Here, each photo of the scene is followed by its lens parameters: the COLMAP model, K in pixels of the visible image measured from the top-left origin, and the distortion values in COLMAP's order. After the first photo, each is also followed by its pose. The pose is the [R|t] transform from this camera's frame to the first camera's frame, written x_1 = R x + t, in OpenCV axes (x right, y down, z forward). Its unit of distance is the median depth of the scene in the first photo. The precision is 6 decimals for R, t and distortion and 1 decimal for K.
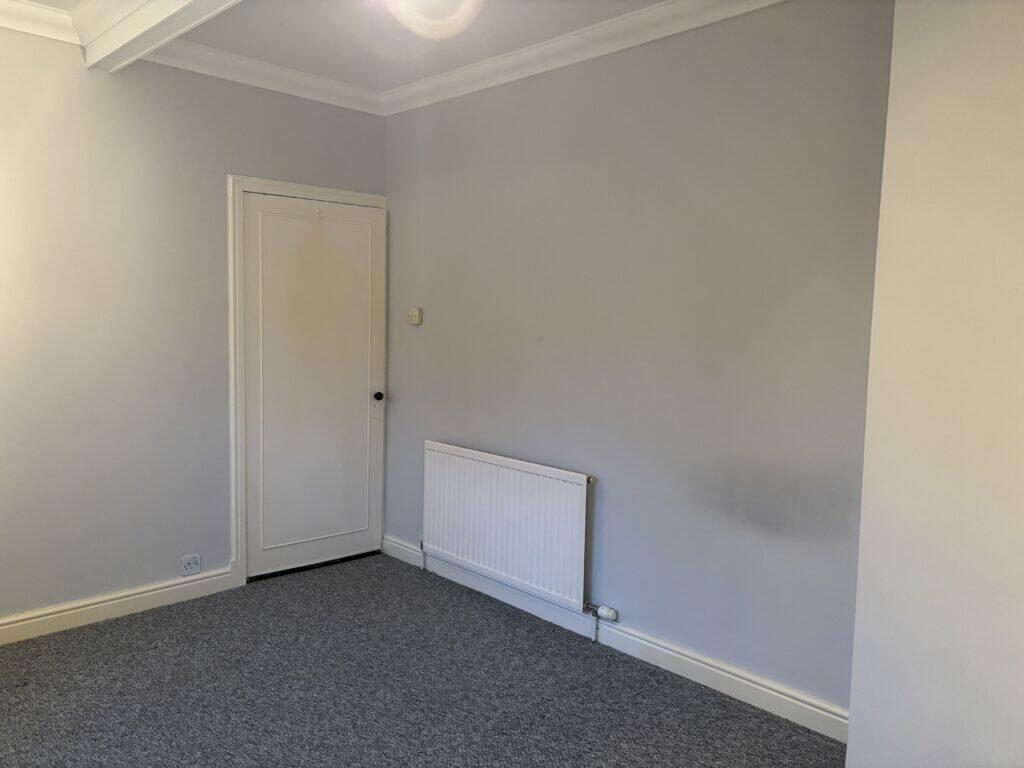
lens RADIAL K [[761.4, 0, 510.2], [0, 761.4, 380.9], [0, 0, 1]] dist [-0.004279, -0.014289]
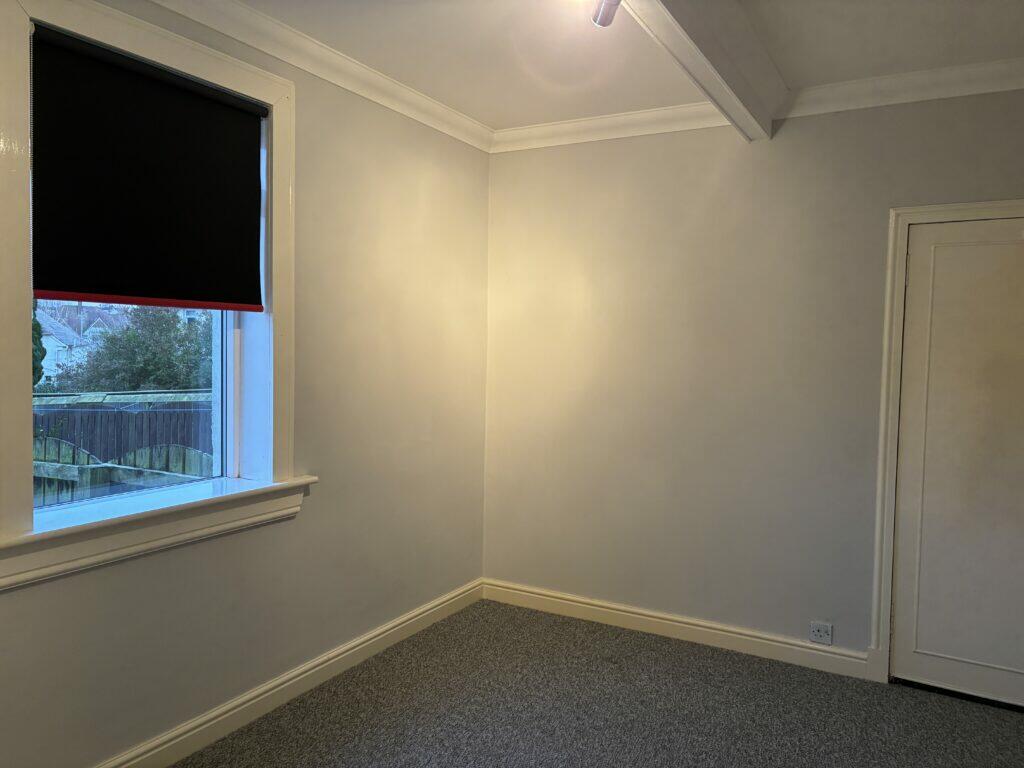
lens RADIAL K [[761.4, 0, 518.5], [0, 761.4, 383.5], [0, 0, 1]] dist [-0.004279, -0.014289]
pose [[0.268835, 0.034831, -0.962556, 0.356774], [-0.106989, 0.994241, 0.006096, -0.027452], [0.957226, 0.101344, 0.271014, 0.350255]]
